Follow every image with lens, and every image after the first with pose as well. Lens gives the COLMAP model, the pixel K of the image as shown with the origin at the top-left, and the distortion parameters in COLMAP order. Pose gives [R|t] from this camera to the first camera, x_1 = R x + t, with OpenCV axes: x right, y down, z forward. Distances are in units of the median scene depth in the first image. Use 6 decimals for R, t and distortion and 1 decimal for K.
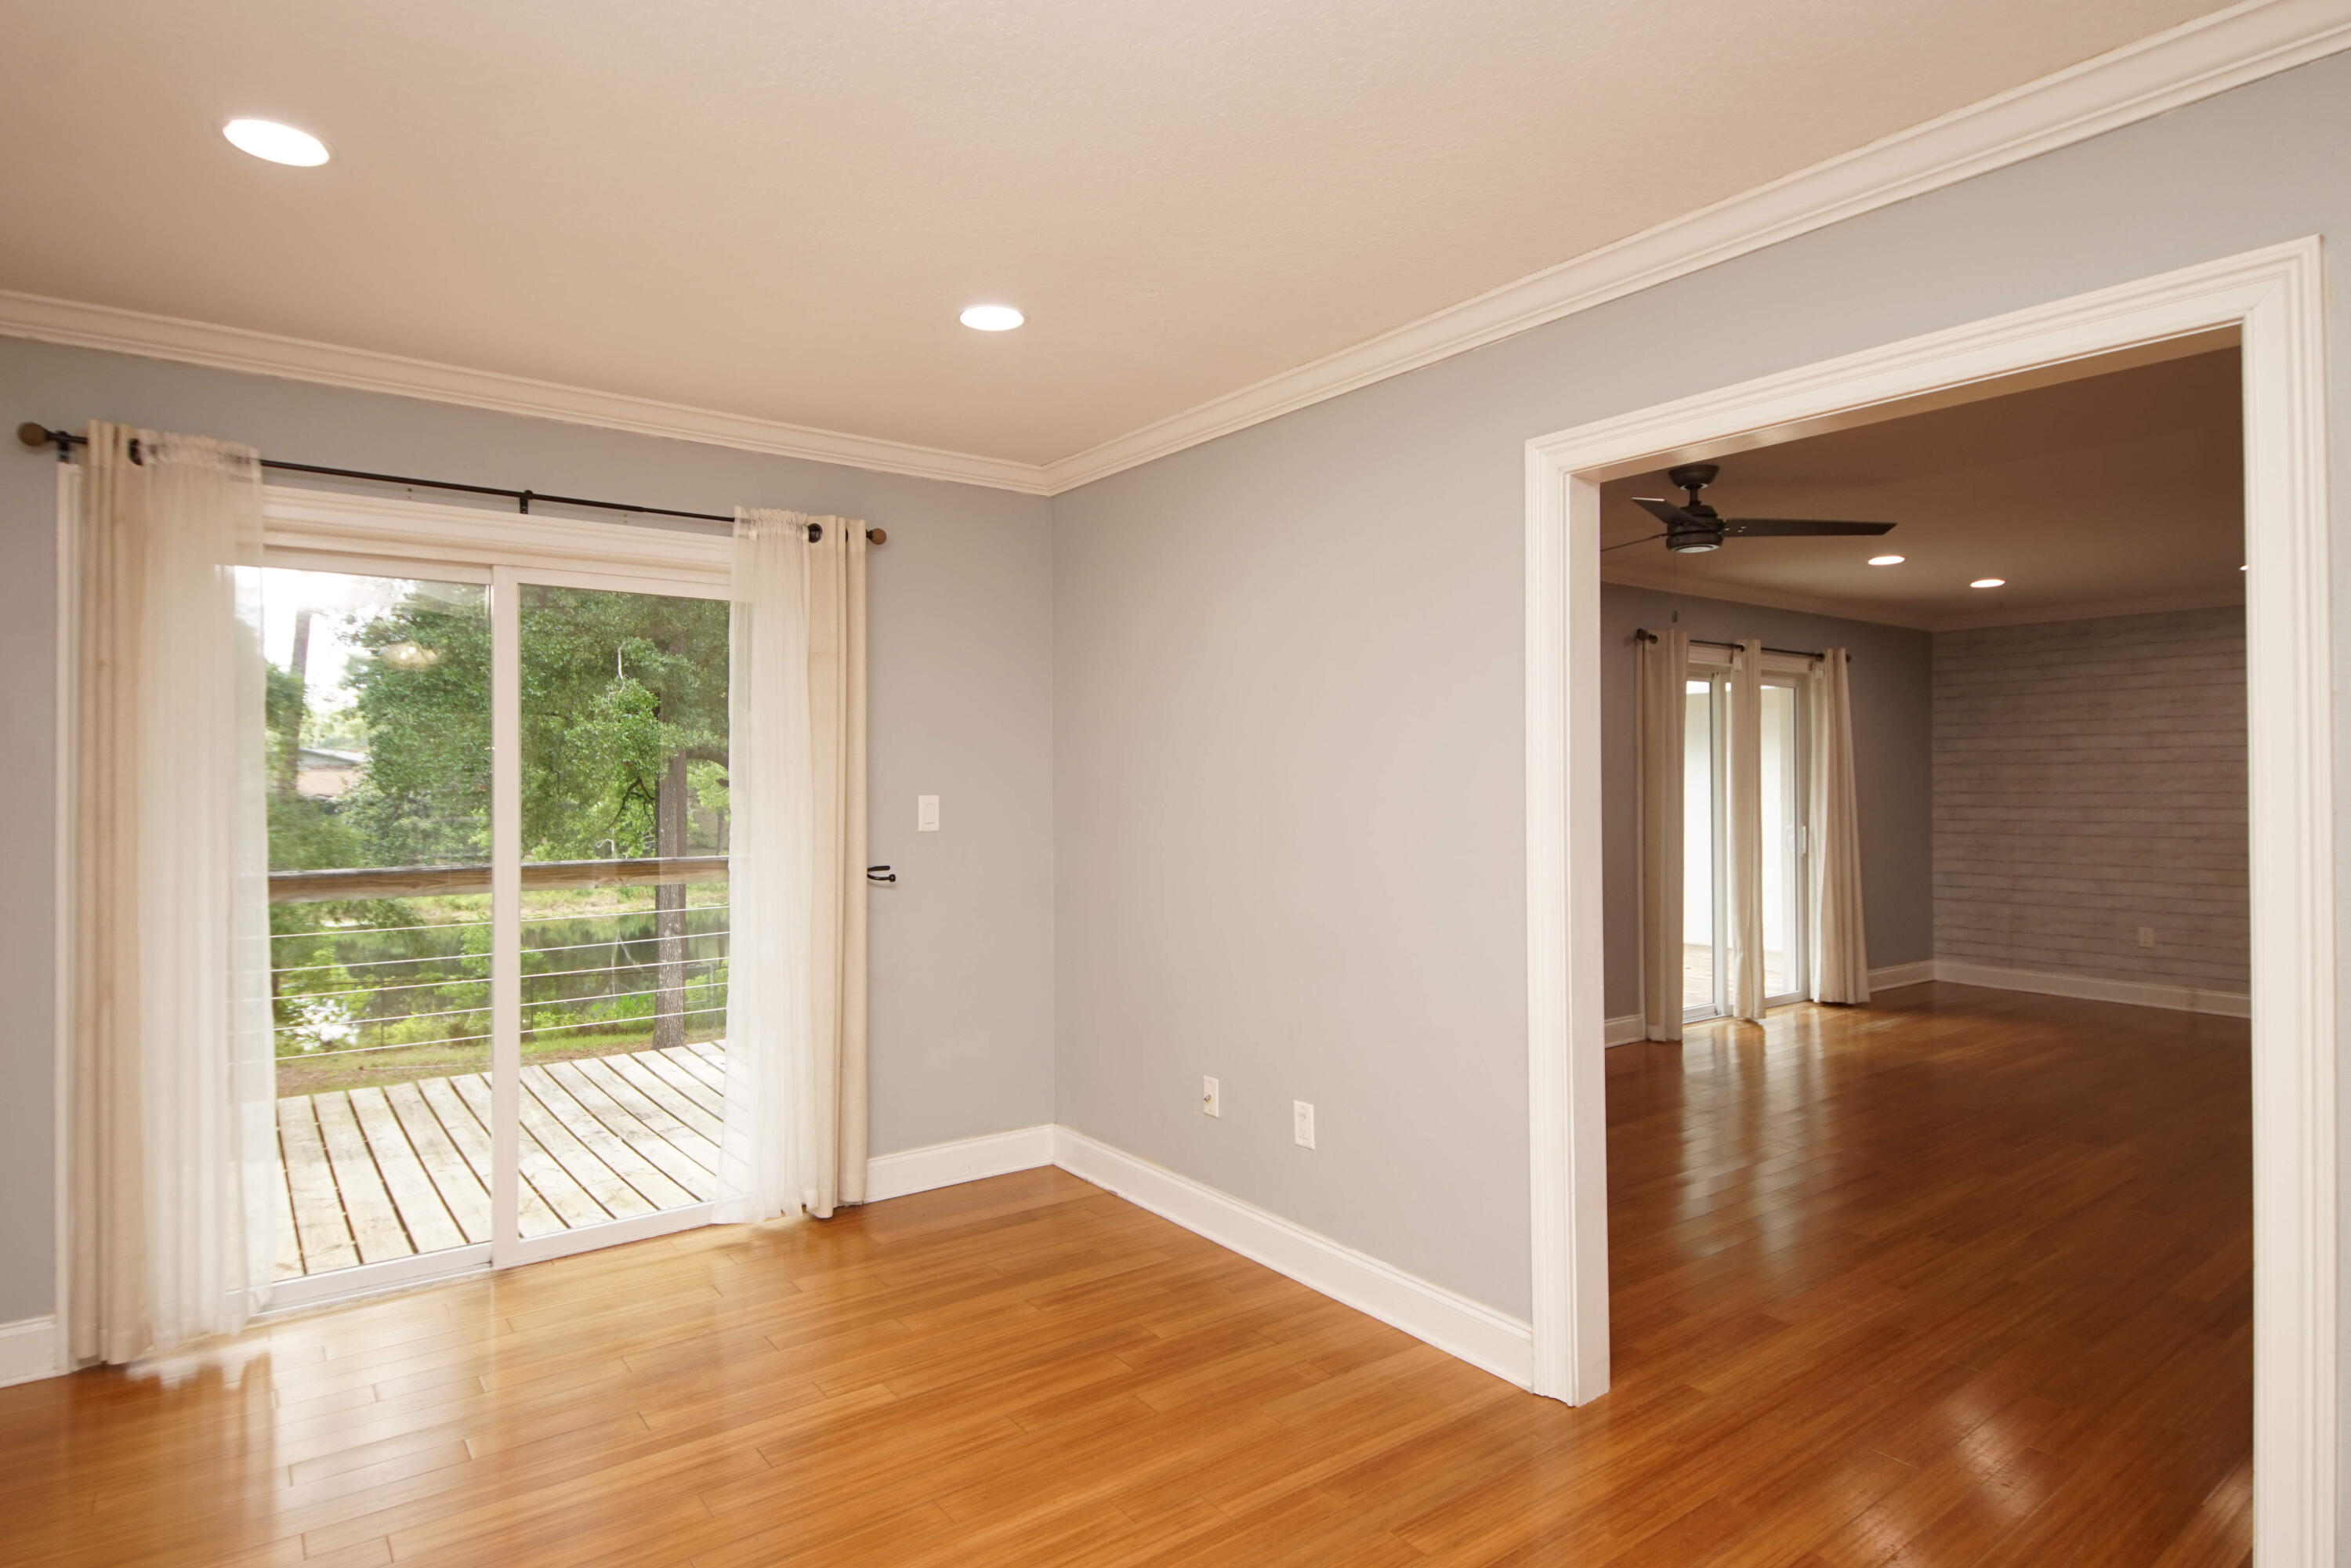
lens RADIAL K [[1137.5, 0, 1158.6], [0, 1137.5, 782.2], [0, 0, 1]] dist [-0.033484, 0.000161]
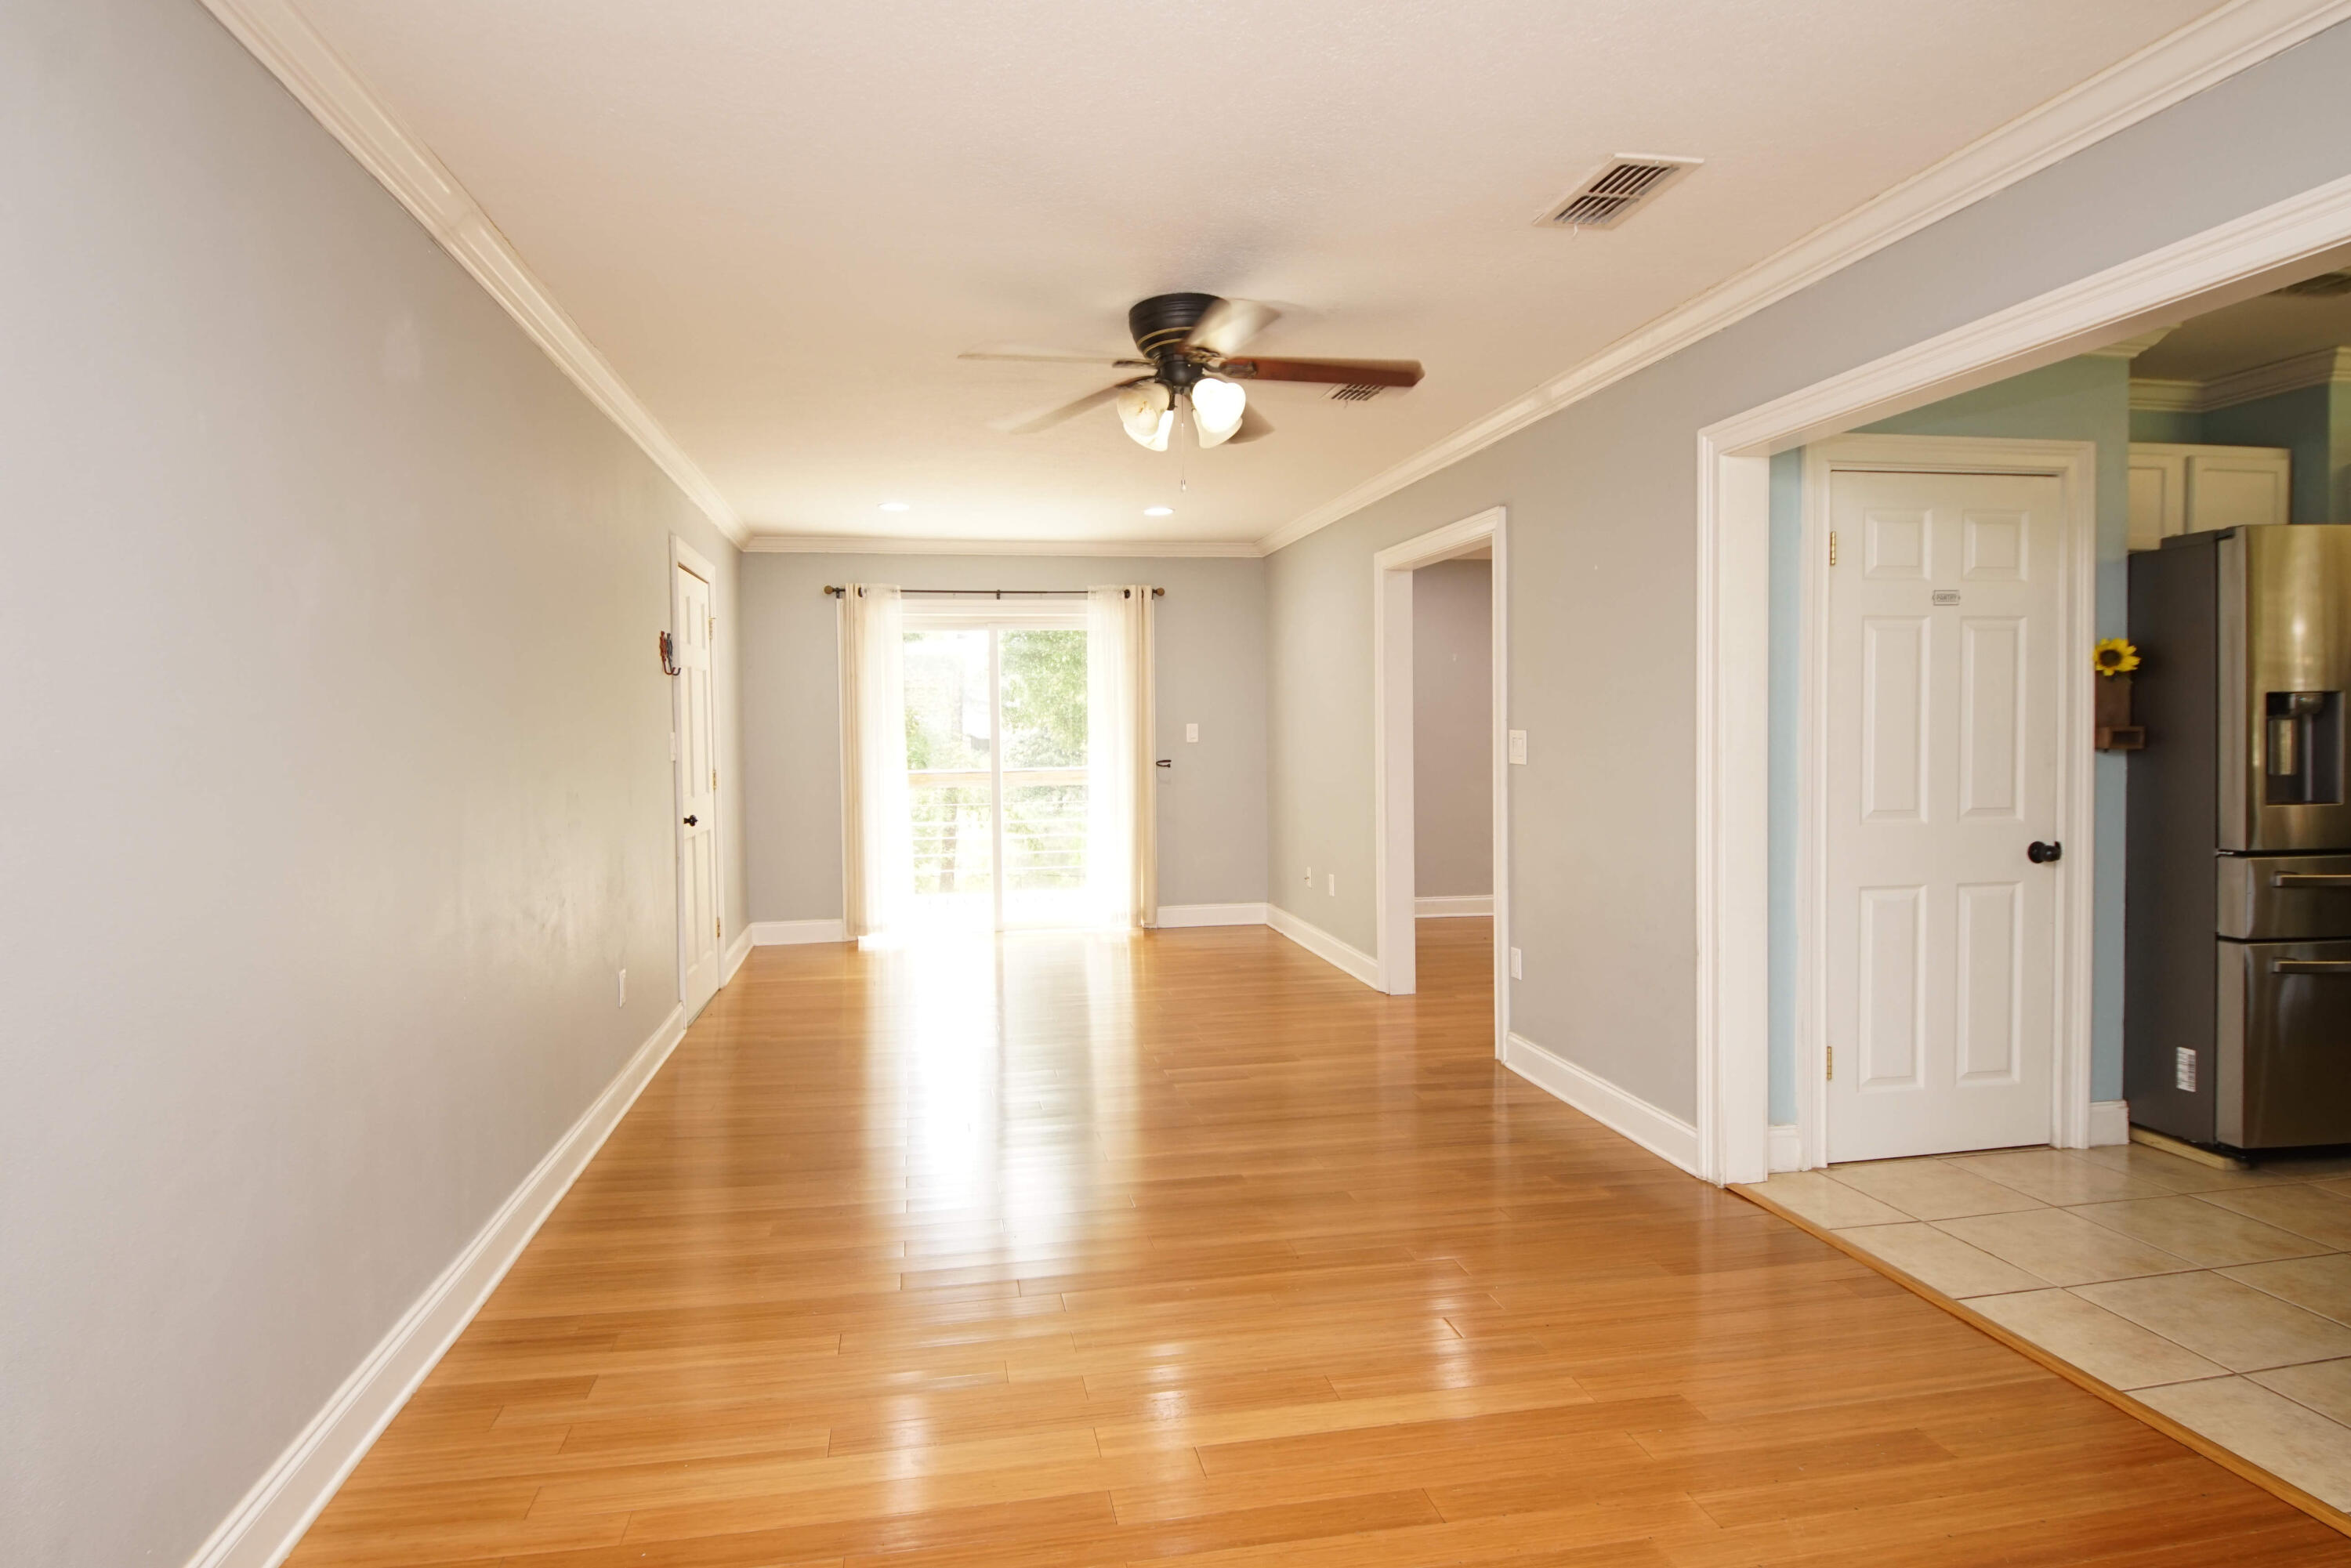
lens RADIAL K [[1137.5, 0, 1158.6], [0, 1137.5, 782.2], [0, 0, 1]] dist [-0.033484, 0.000161]
pose [[0.896740, 0.010126, -0.442443, 0.672690], [0.014122, 0.998574, 0.051476, 0.011961], [0.442333, -0.052409, 0.895318, -0.838015]]
